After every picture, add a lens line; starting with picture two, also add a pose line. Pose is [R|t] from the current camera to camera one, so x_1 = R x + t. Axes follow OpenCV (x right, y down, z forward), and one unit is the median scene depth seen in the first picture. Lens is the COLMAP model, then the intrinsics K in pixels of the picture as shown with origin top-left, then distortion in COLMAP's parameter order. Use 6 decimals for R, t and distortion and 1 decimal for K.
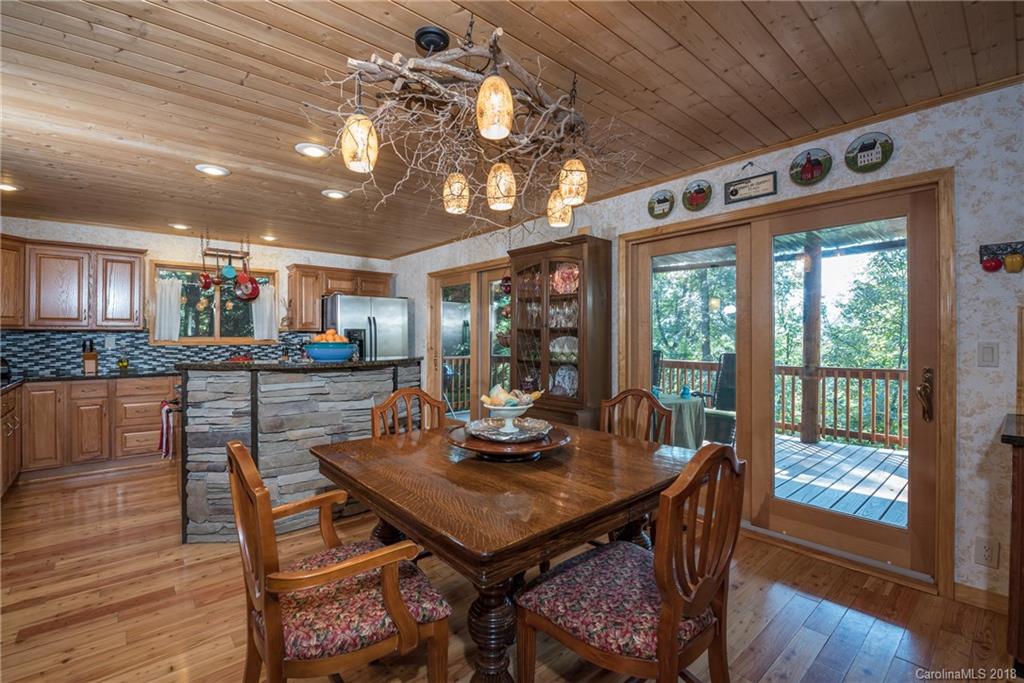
lens RADIAL K [[450.0, 0, 520.2], [0, 450.0, 336.6], [0, 0, 1]] dist [-0.004497, -0.001654]
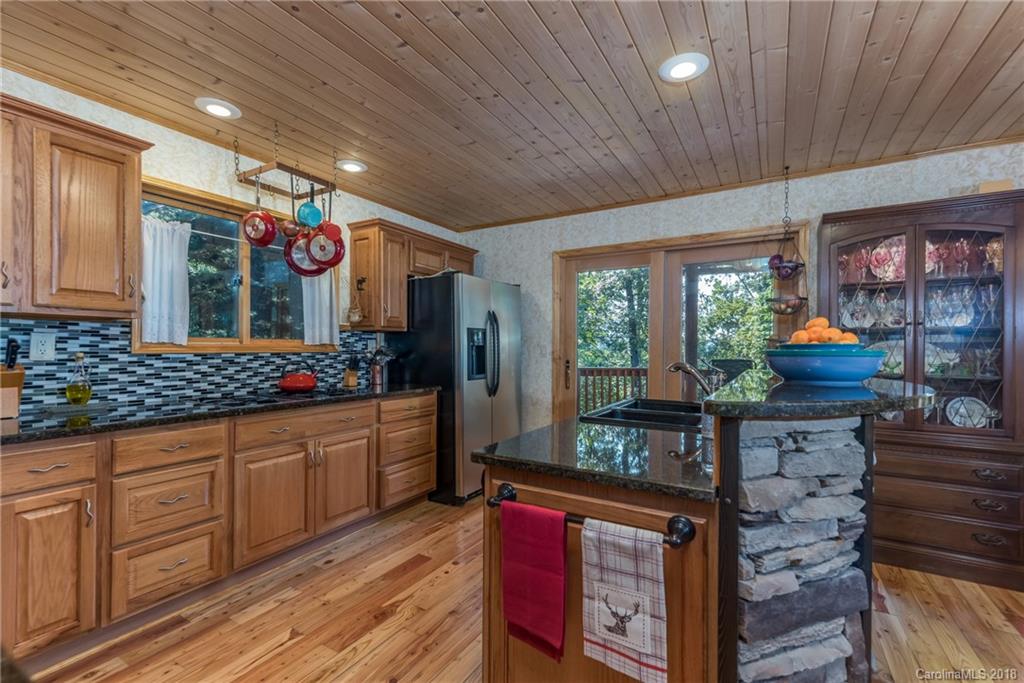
lens RADIAL K [[450.0, 0, 513.2], [0, 450.0, 344.1], [0, 0, 1]] dist [-0.004497, -0.001654]
pose [[0.950217, 0.005265, 0.311545, -0.566048], [-0.003055, 0.999967, -0.007584, 0.012081], [-0.311574, 0.006254, 0.950201, 0.407456]]
